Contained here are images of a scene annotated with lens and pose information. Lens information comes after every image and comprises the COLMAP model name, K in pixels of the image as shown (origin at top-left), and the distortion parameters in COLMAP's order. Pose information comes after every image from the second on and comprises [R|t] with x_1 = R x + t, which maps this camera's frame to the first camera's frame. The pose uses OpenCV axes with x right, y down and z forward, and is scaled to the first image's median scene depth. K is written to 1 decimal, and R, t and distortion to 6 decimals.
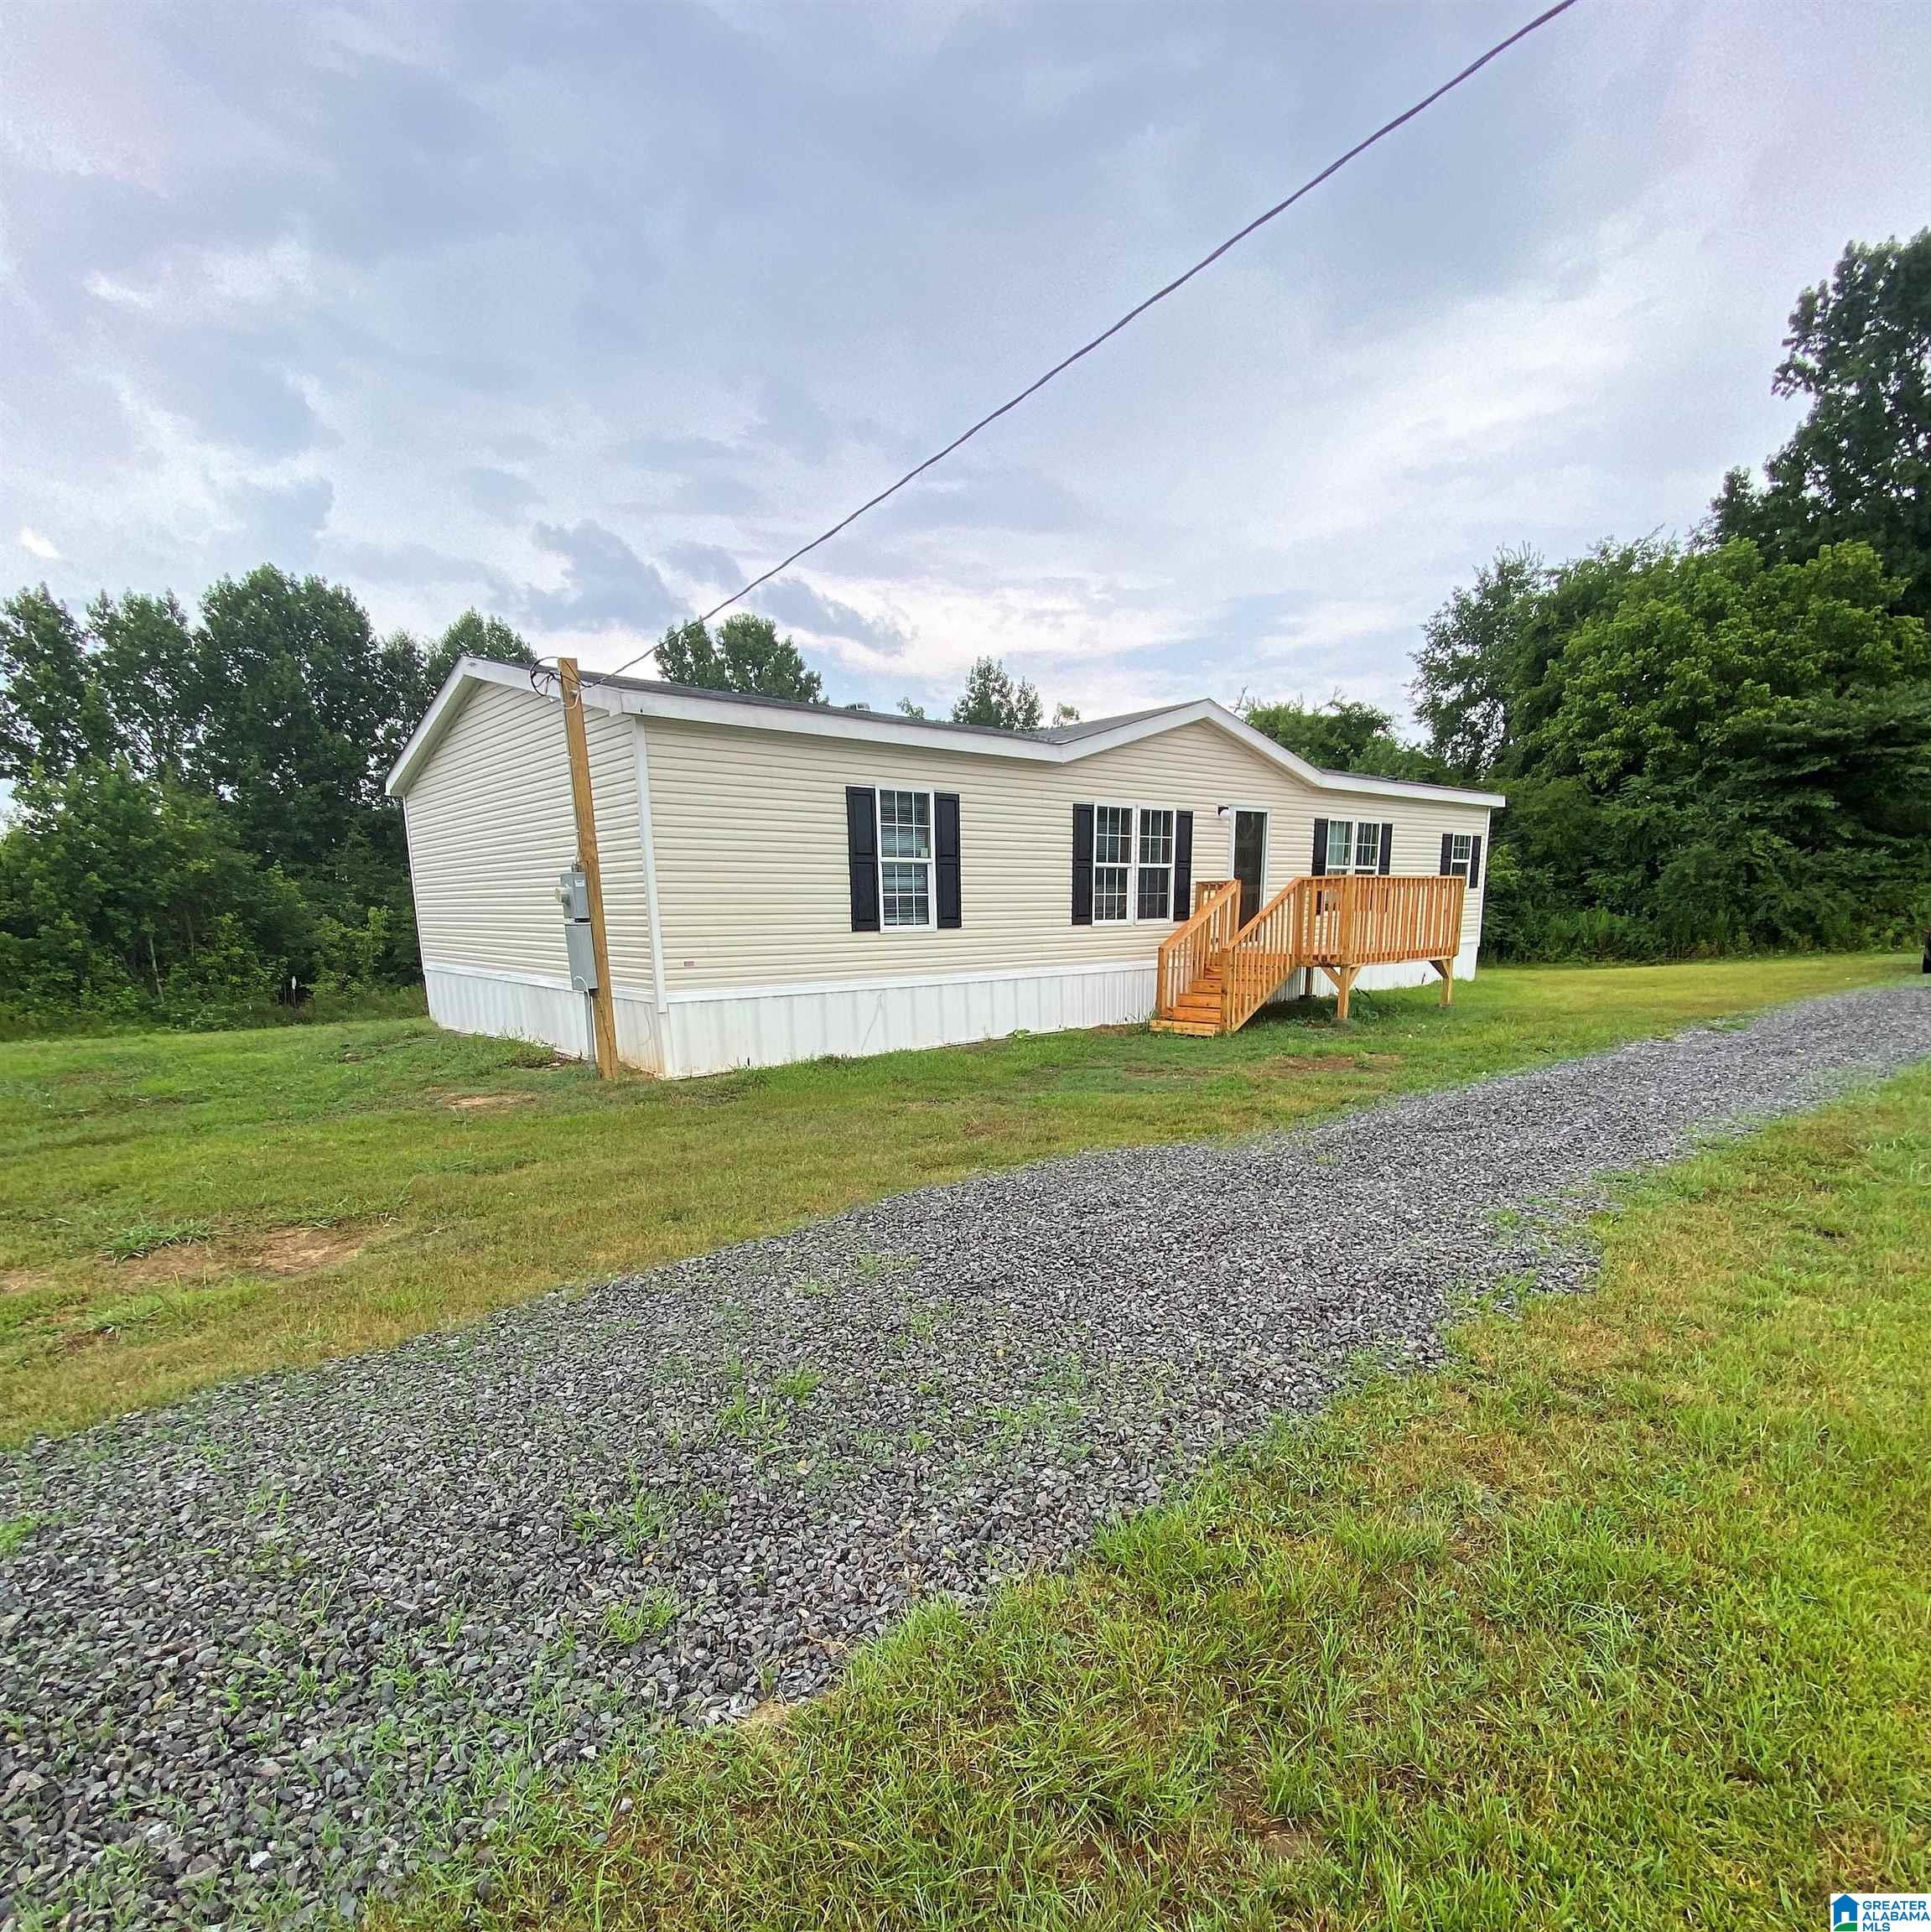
lens RADIAL K [[1093.1, 0, 963.2], [0, 1093.1, 971.2], [0, 0, 1]] dist [0.007948, -0.003852]
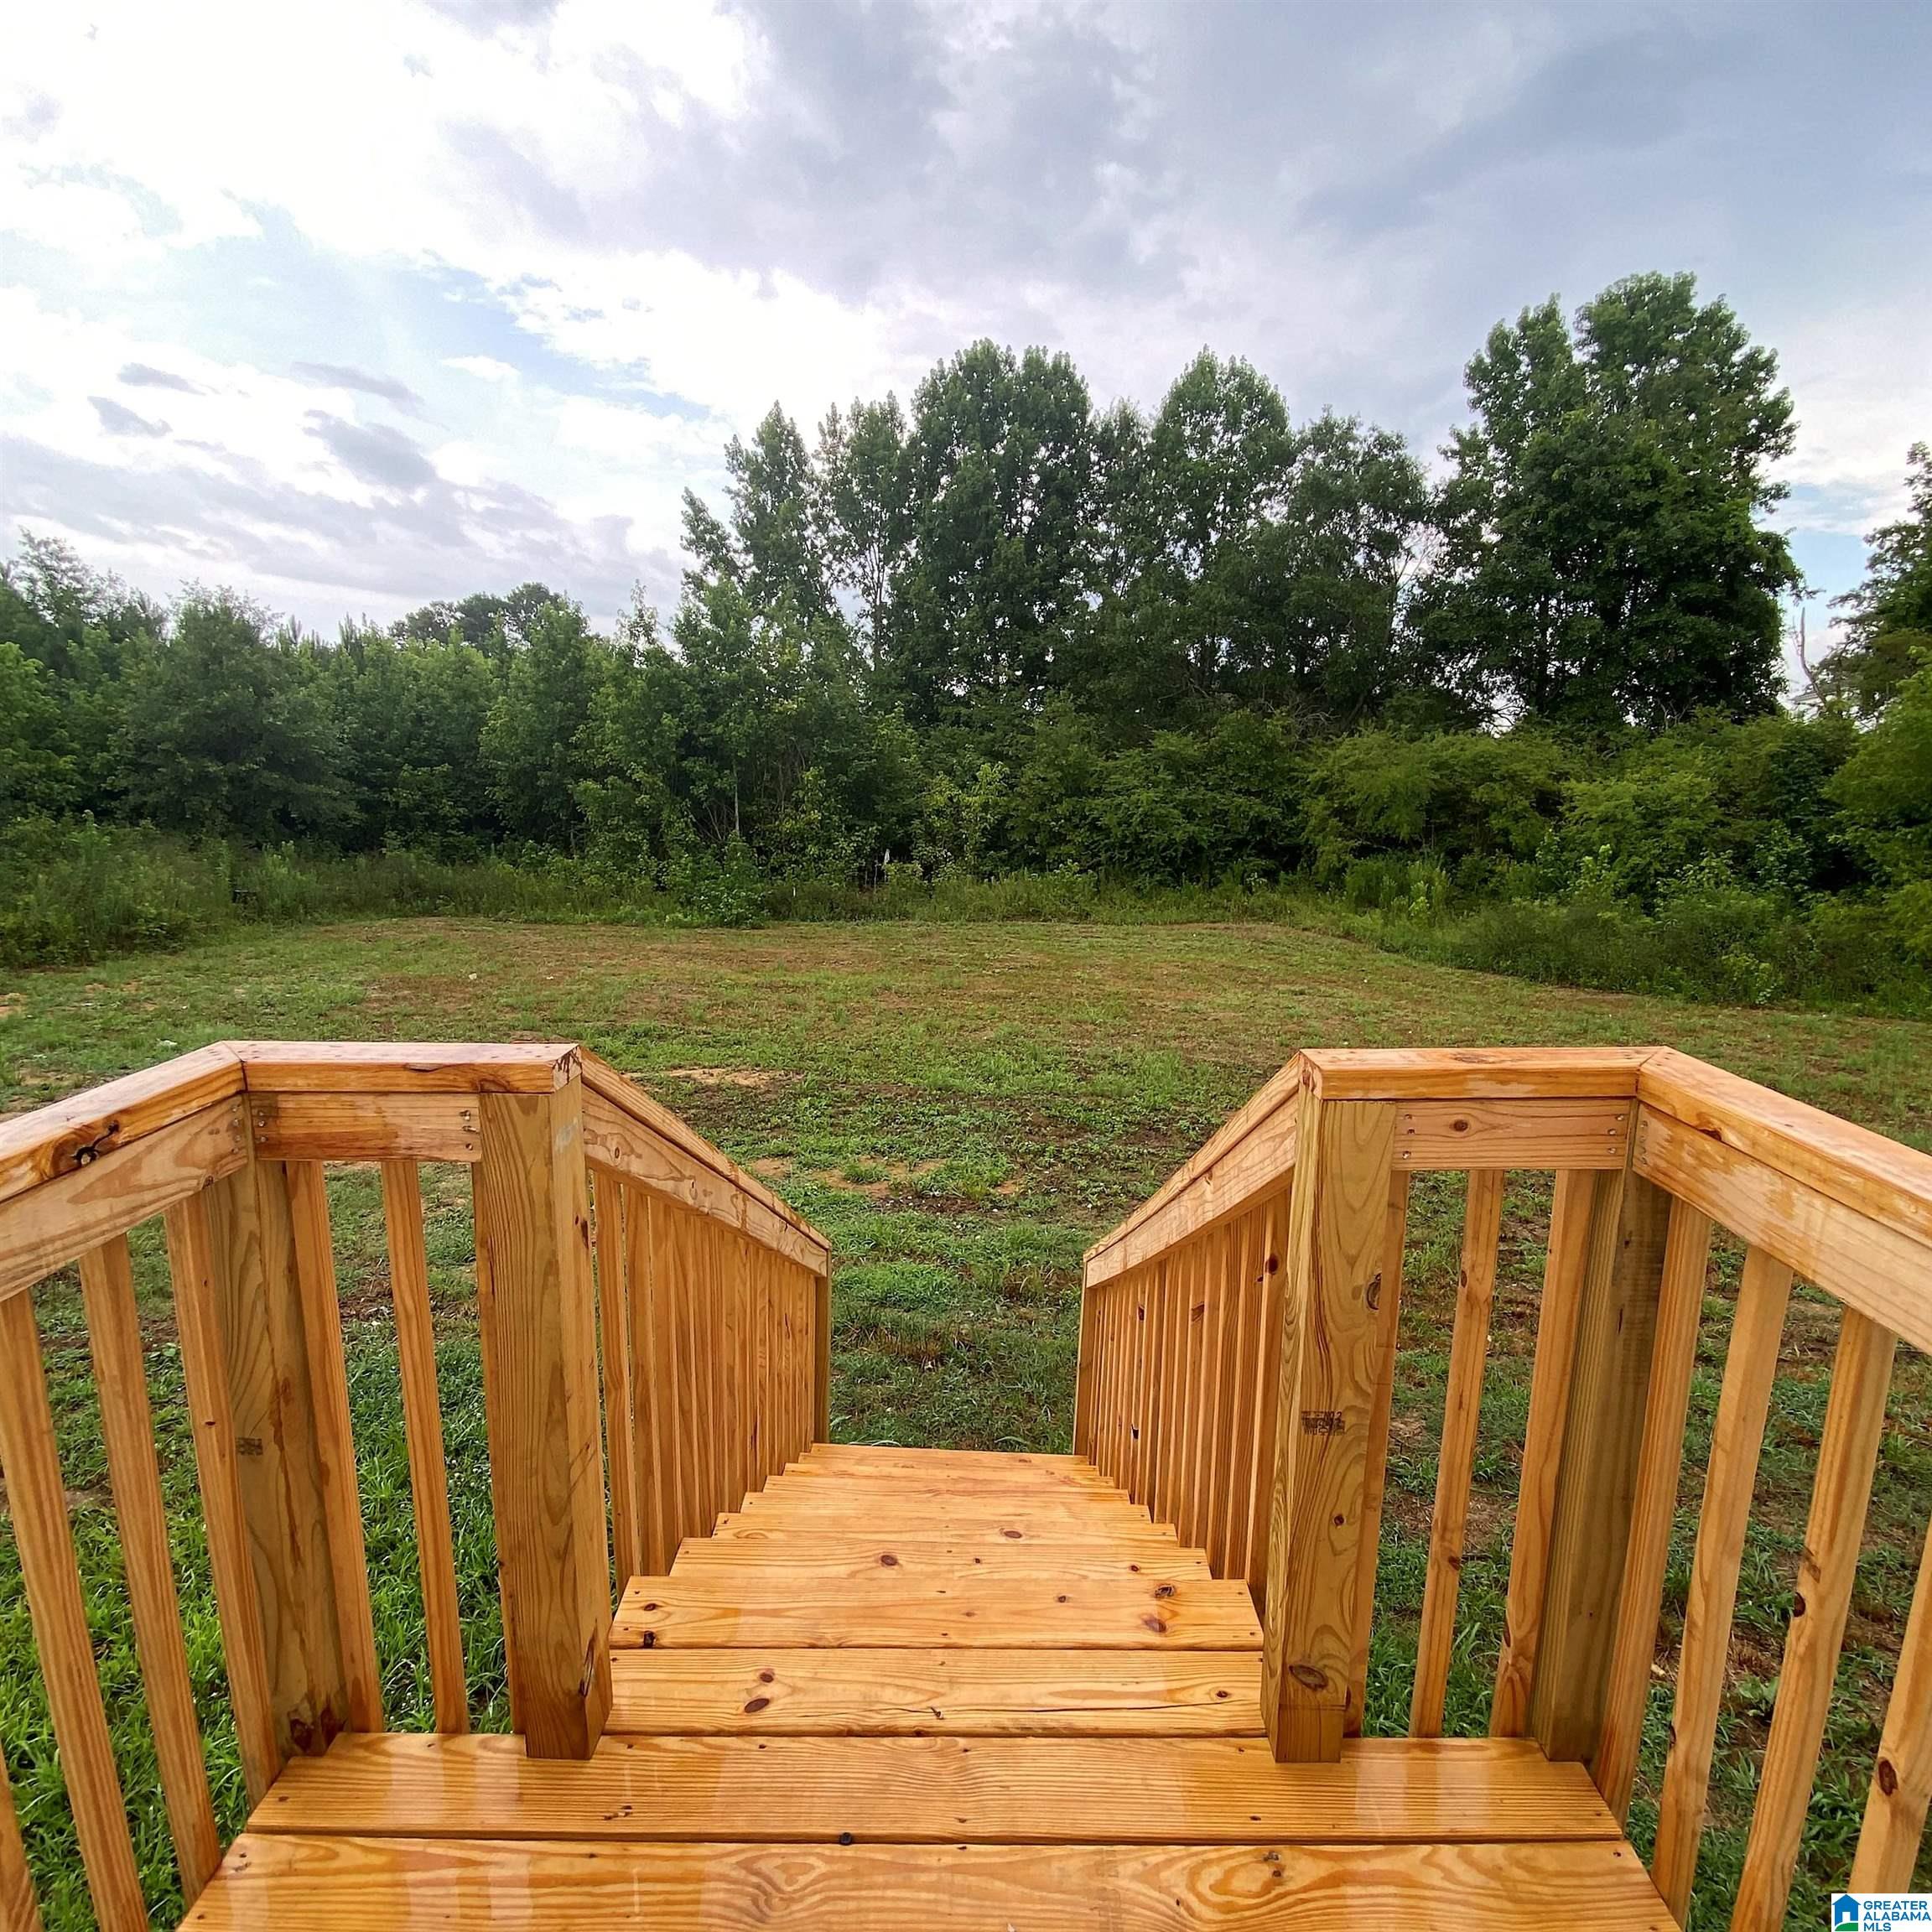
lens RADIAL K [[1093.2, 0, 952.4], [0, 1093.2, 969.4], [0, 0, 1]] dist [0.007948, -0.003852]
pose [[0.748241, 0.148450, -0.646605, -0.040379], [-0.063332, 0.986176, 0.153124, -0.024069], [0.660398, -0.073623, 0.747298, 0.311417]]
